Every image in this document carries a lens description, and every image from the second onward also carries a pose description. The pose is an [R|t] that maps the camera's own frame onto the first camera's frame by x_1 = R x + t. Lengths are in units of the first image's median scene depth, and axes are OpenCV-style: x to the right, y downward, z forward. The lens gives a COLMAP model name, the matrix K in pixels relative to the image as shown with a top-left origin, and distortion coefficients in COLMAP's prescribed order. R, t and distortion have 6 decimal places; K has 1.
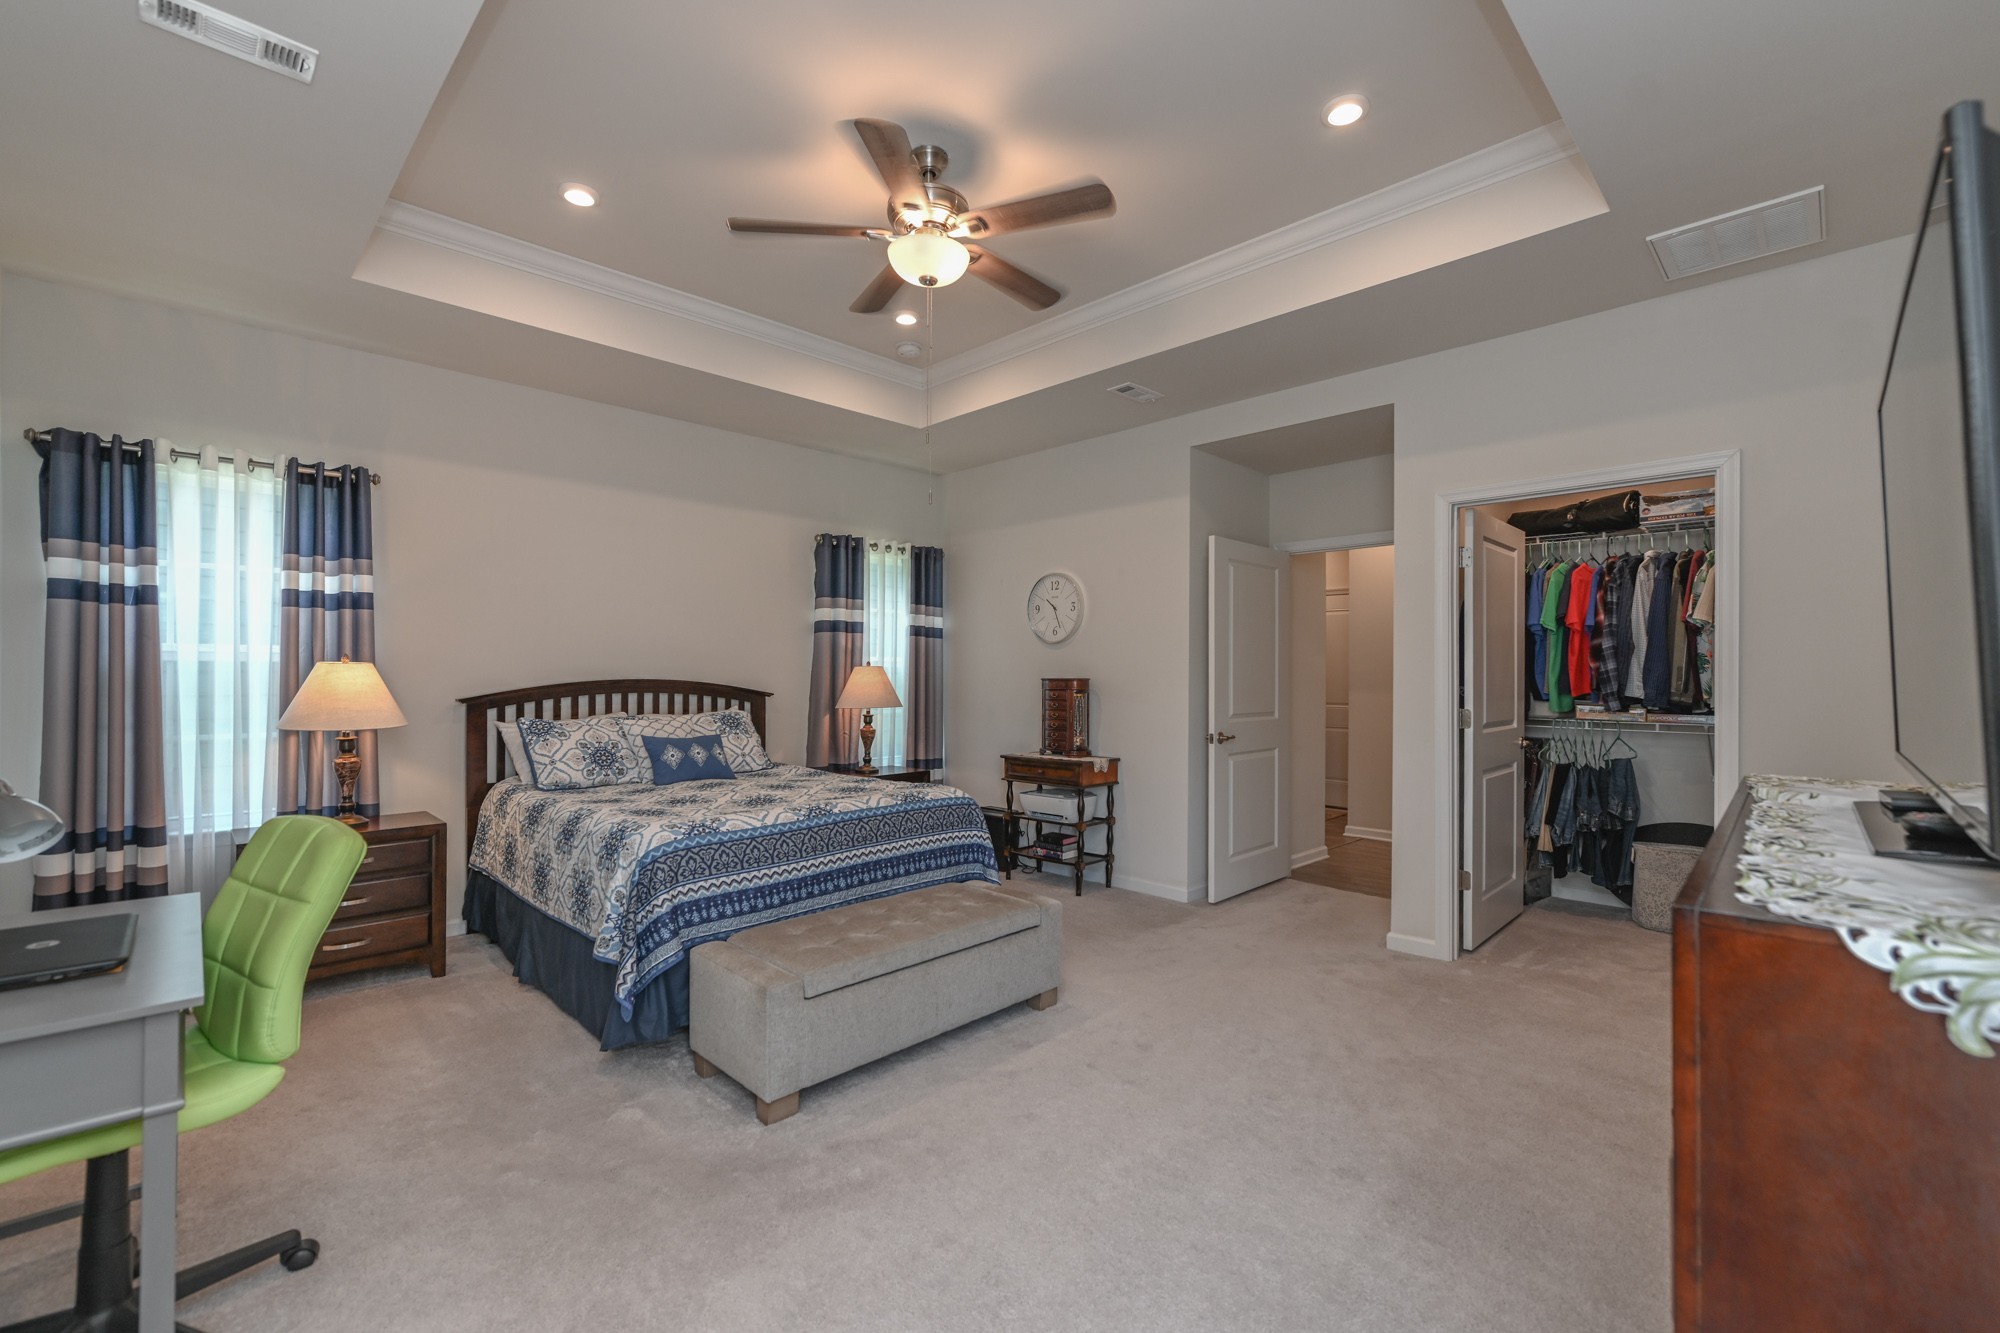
lens RADIAL K [[833.7, 0, 997.8], [0, 833.7, 662.5], [0, 0, 1]] dist [0.001491, 0.000461]
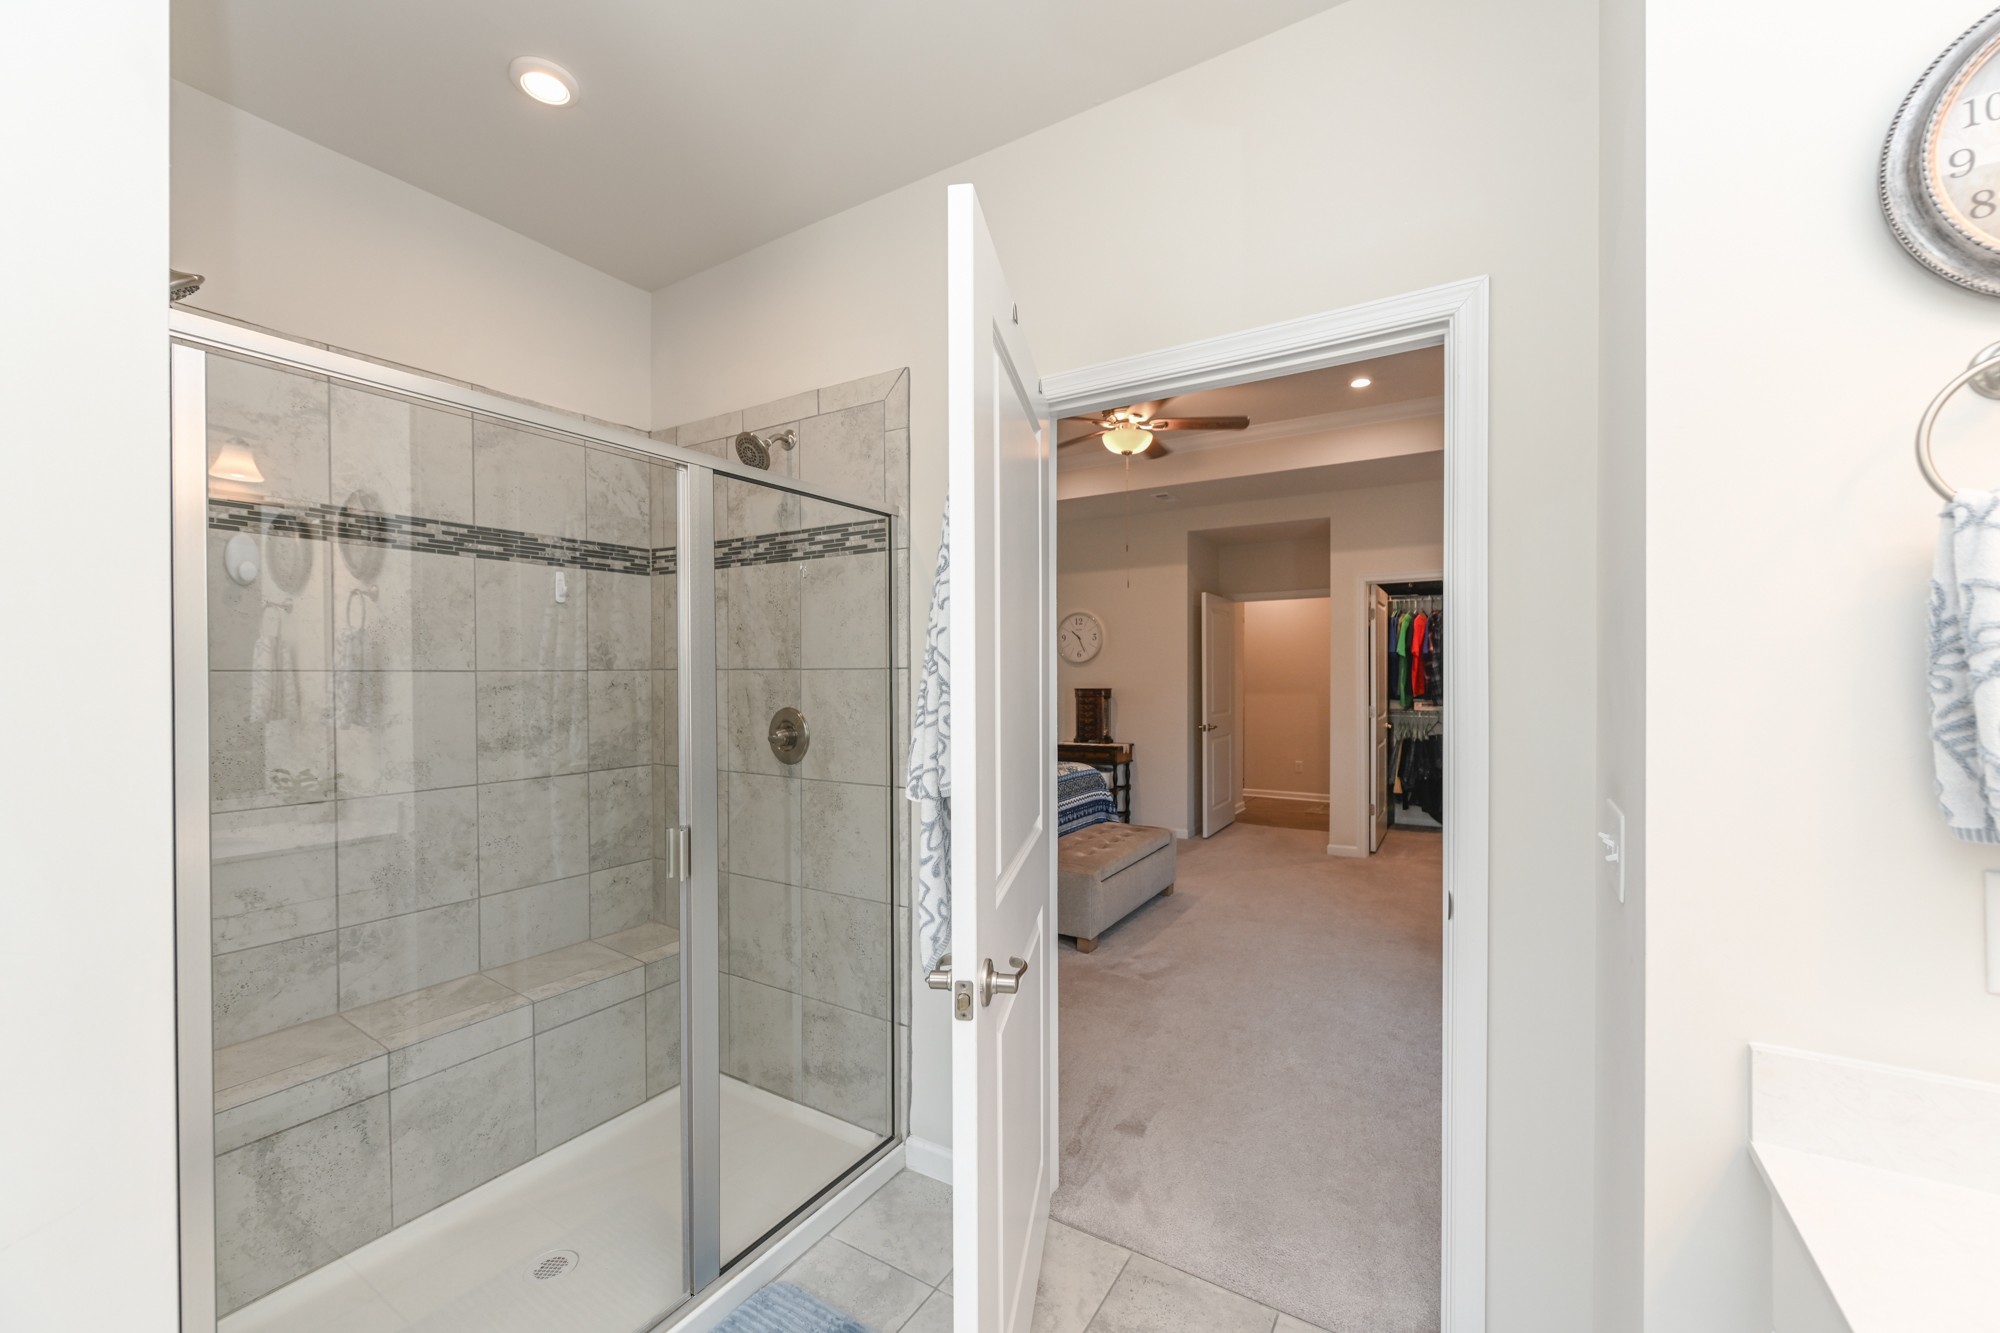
lens RADIAL K [[767.0, 0, 1004.5], [0, 767.0, 672.5], [0, 0, 1]] dist [0.002865, 0.000131]
pose [[0.974115, -0.006757, 0.225954, -0.418719], [0.004247, 0.999924, 0.011592, -0.027028], [-0.226015, -0.010333, 0.974069, -0.269167]]
